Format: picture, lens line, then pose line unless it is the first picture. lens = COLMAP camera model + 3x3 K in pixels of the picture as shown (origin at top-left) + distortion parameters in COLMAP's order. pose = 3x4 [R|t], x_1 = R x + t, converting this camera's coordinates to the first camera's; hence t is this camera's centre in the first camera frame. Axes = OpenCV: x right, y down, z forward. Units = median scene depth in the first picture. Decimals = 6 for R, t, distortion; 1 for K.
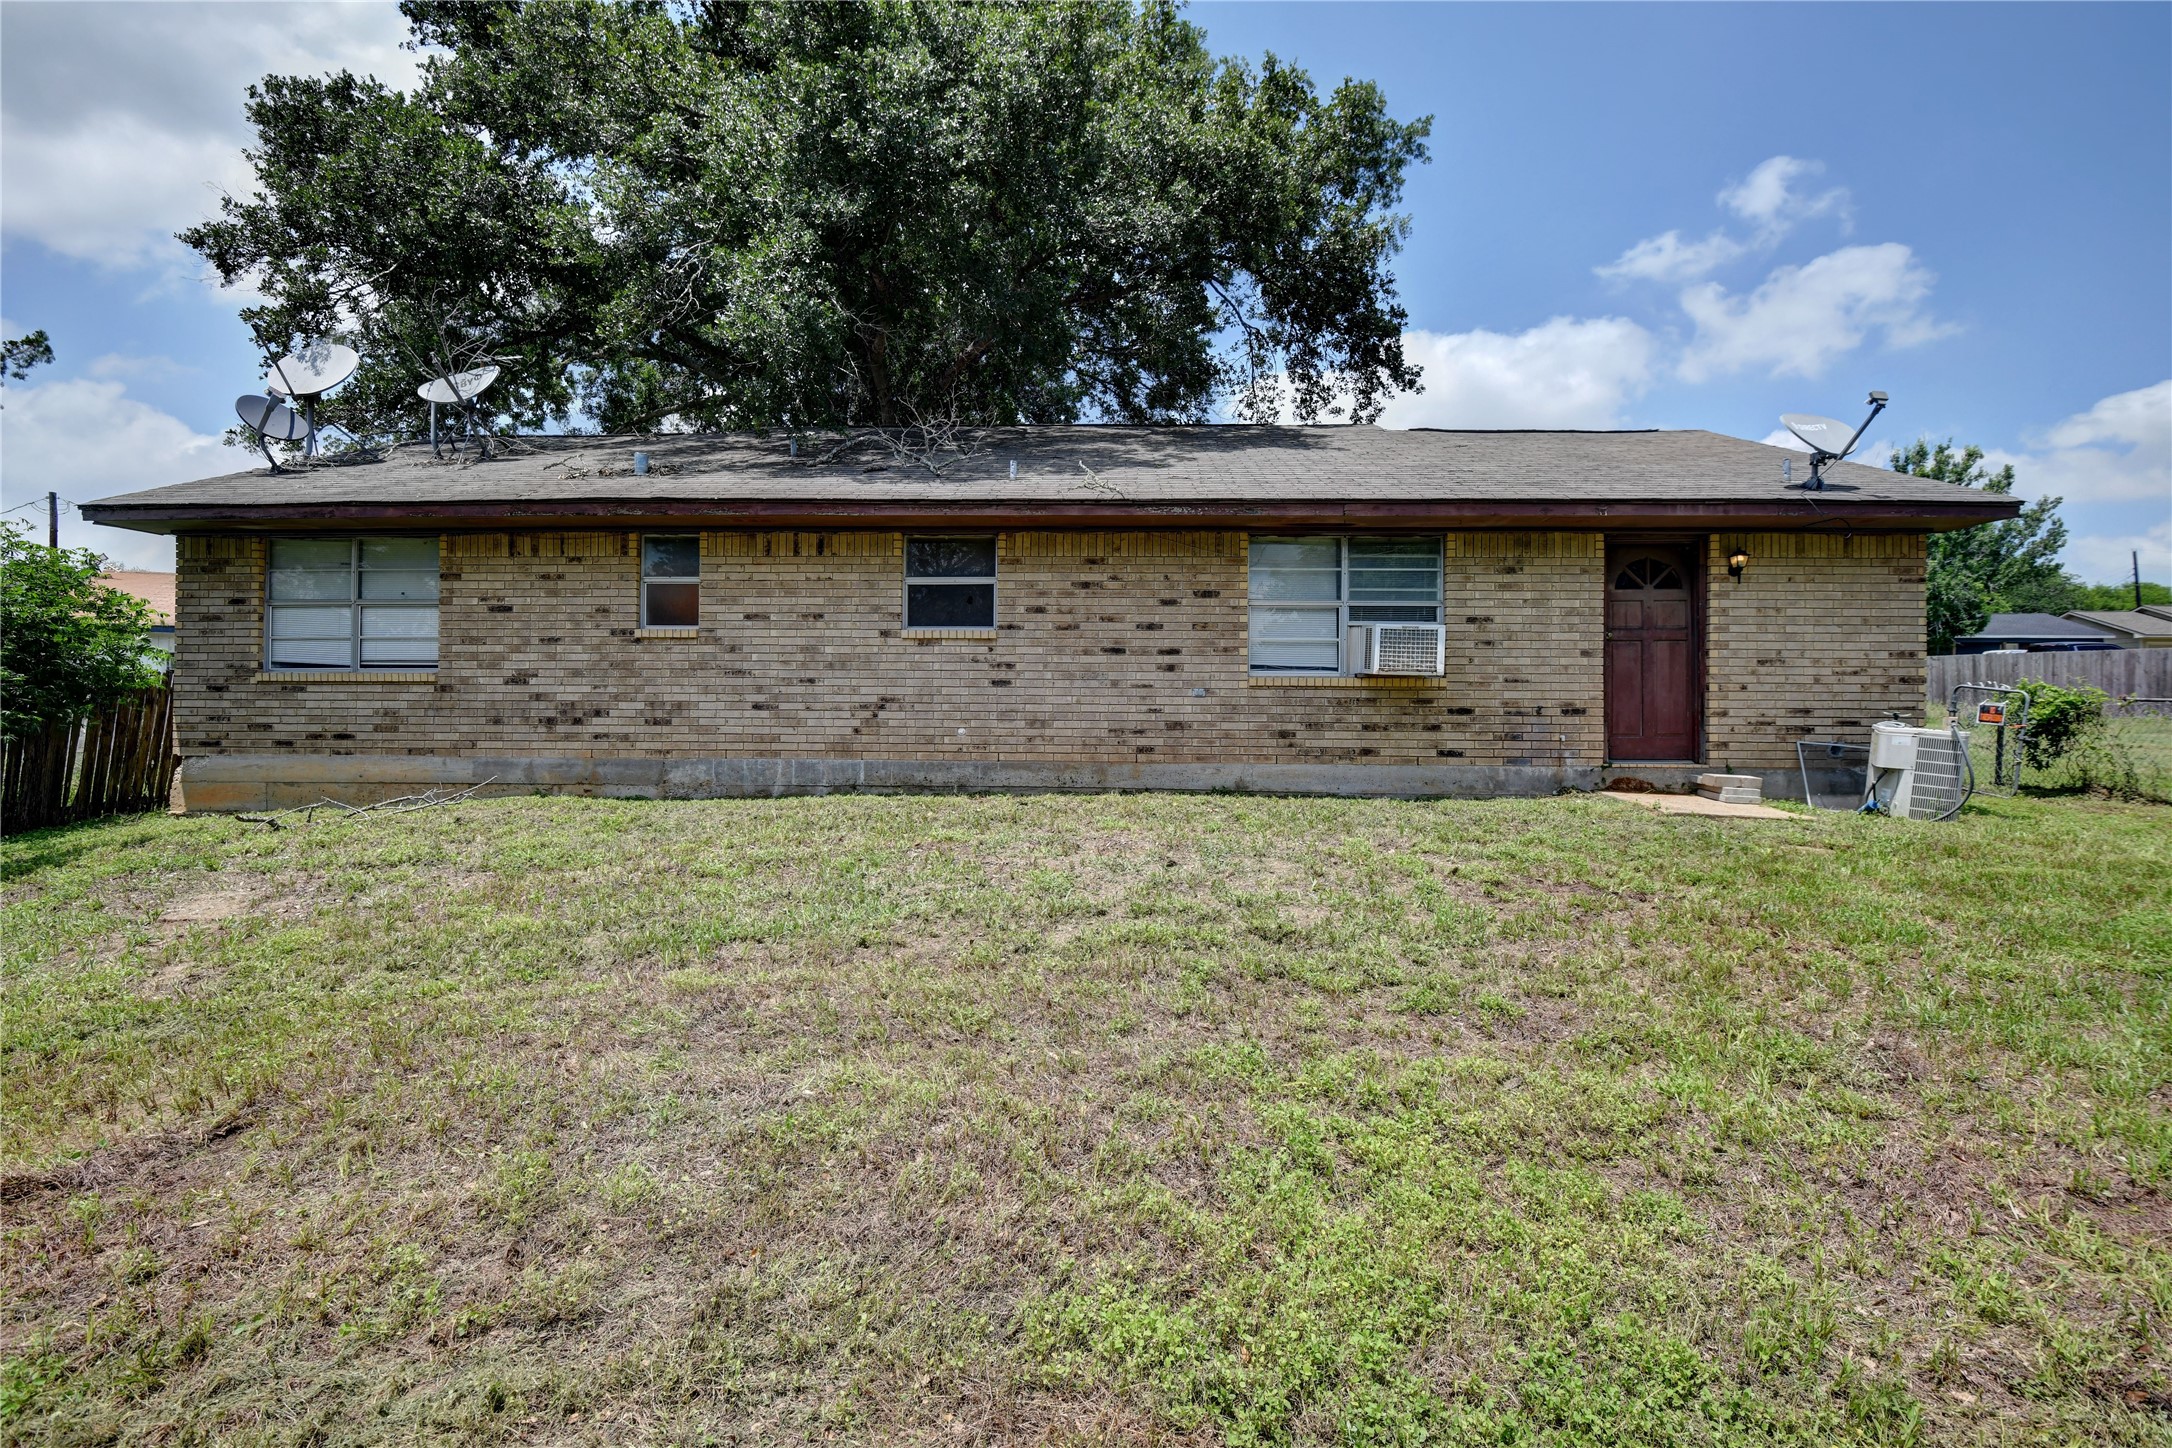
lens RADIAL K [[985.4, 0, 1079.6], [0, 985.4, 711.4], [0, 0, 1]] dist [-0.006163, -0.007168]
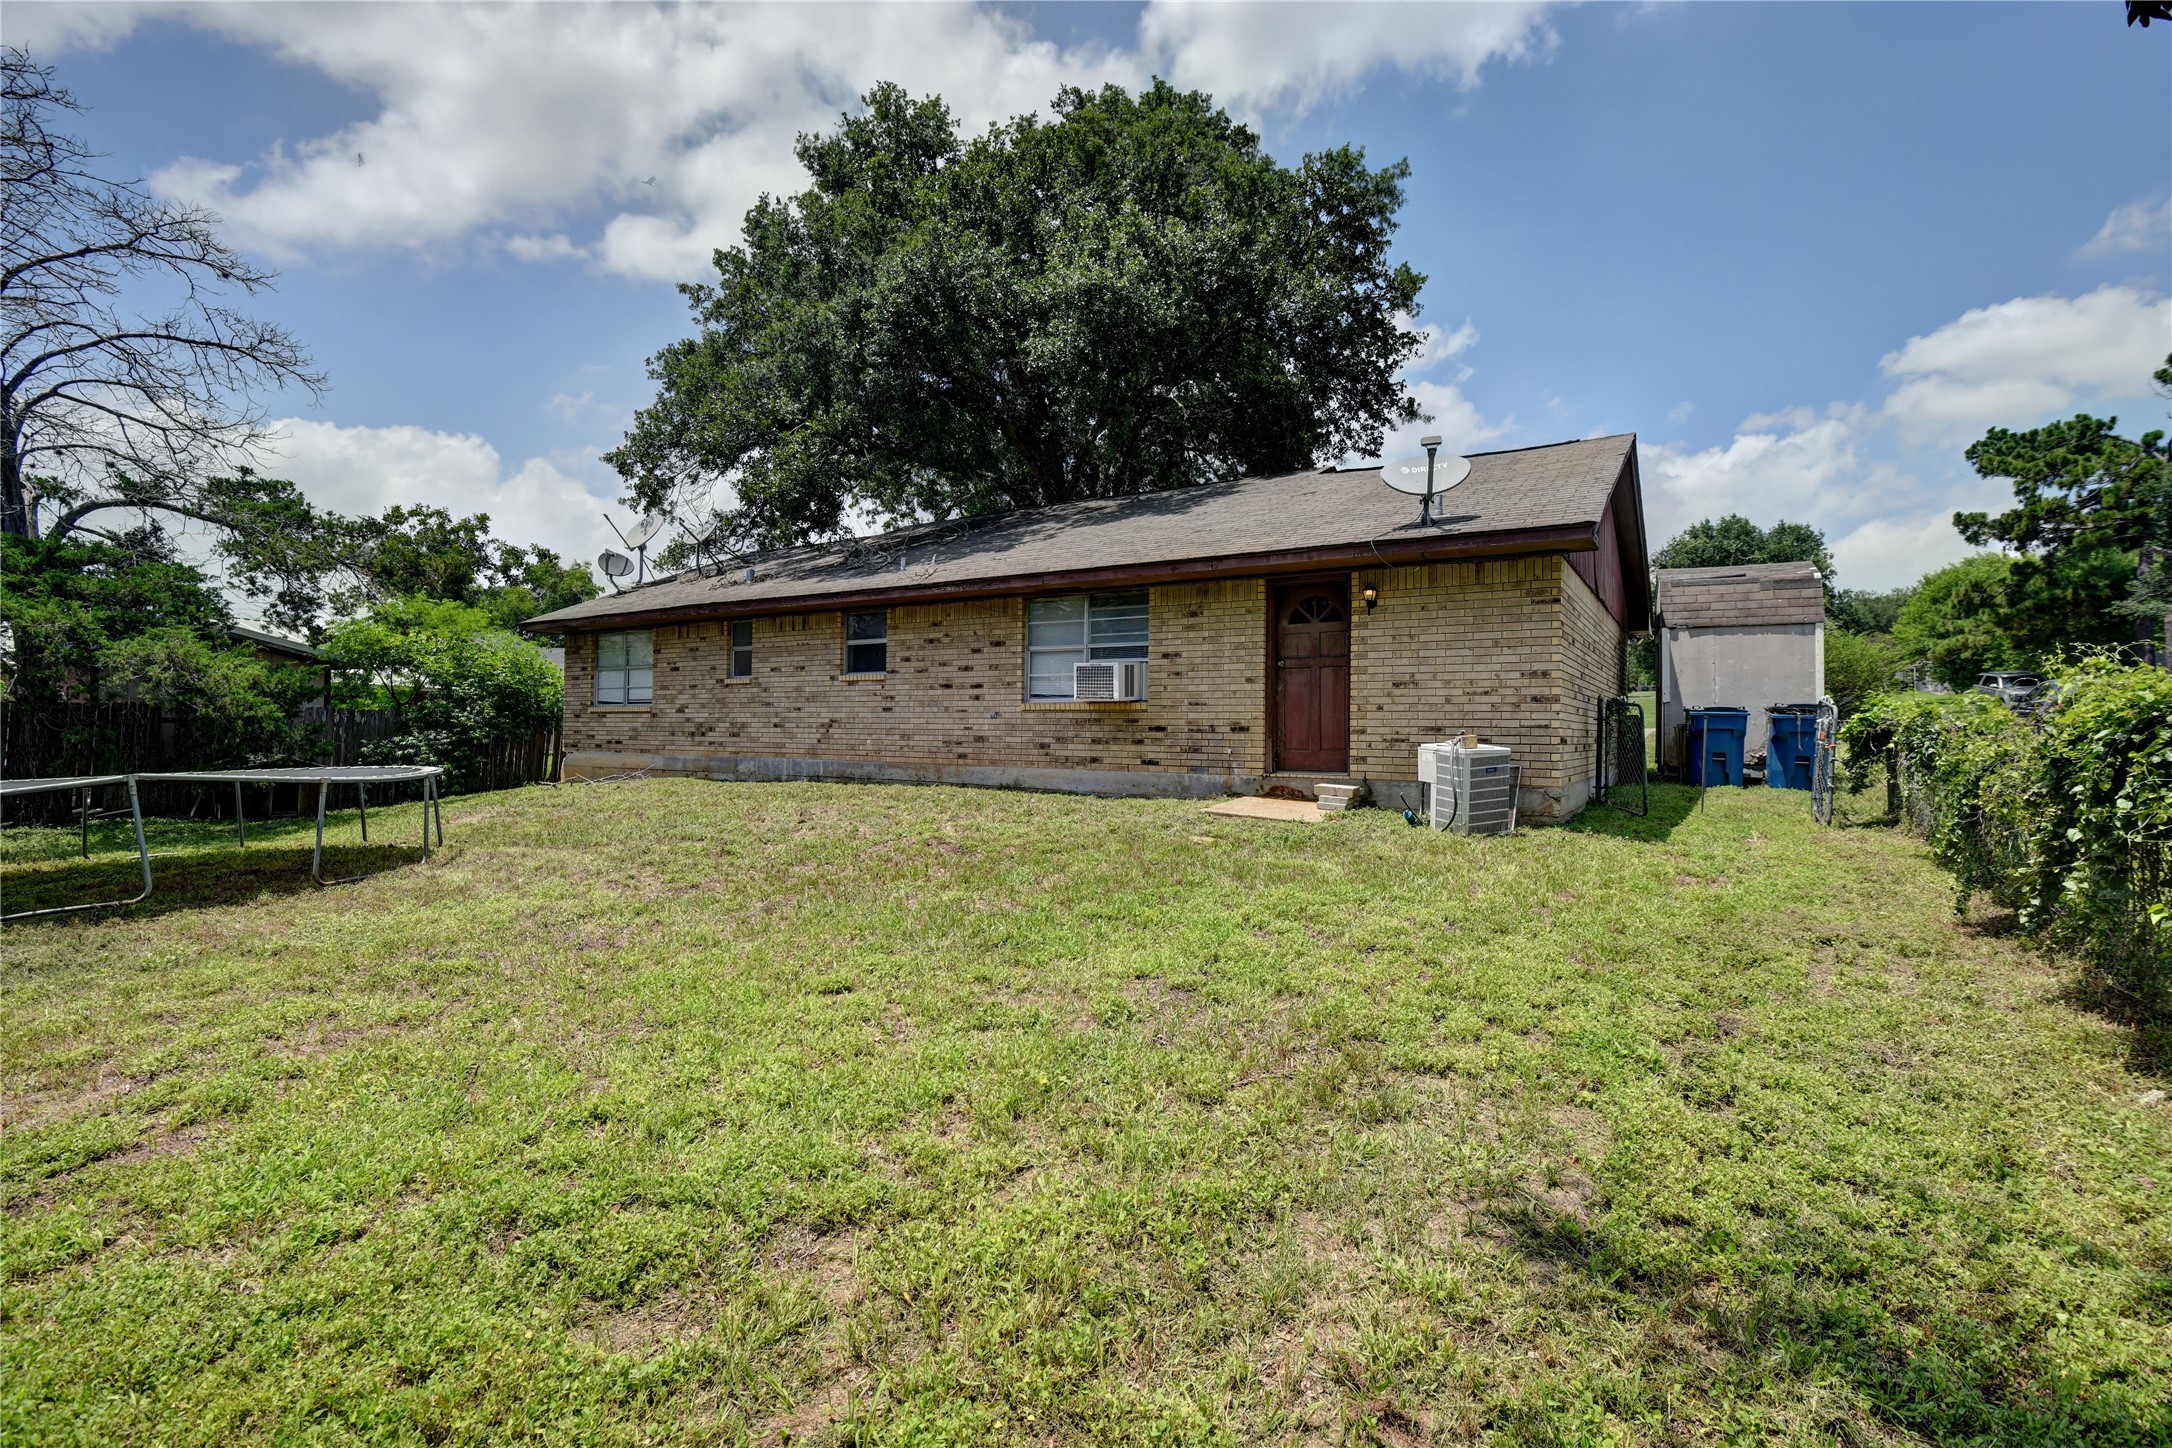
lens RADIAL K [[985.4, 0, 1079.6], [0, 985.4, 711.4], [0, 0, 1]] dist [-0.006163, -0.007168]
pose [[0.860766, -0.008423, -0.508932, 0.939345], [0.005900, 0.999961, -0.006572, -0.014752], [0.508967, 0.002654, 0.860782, -0.131924]]
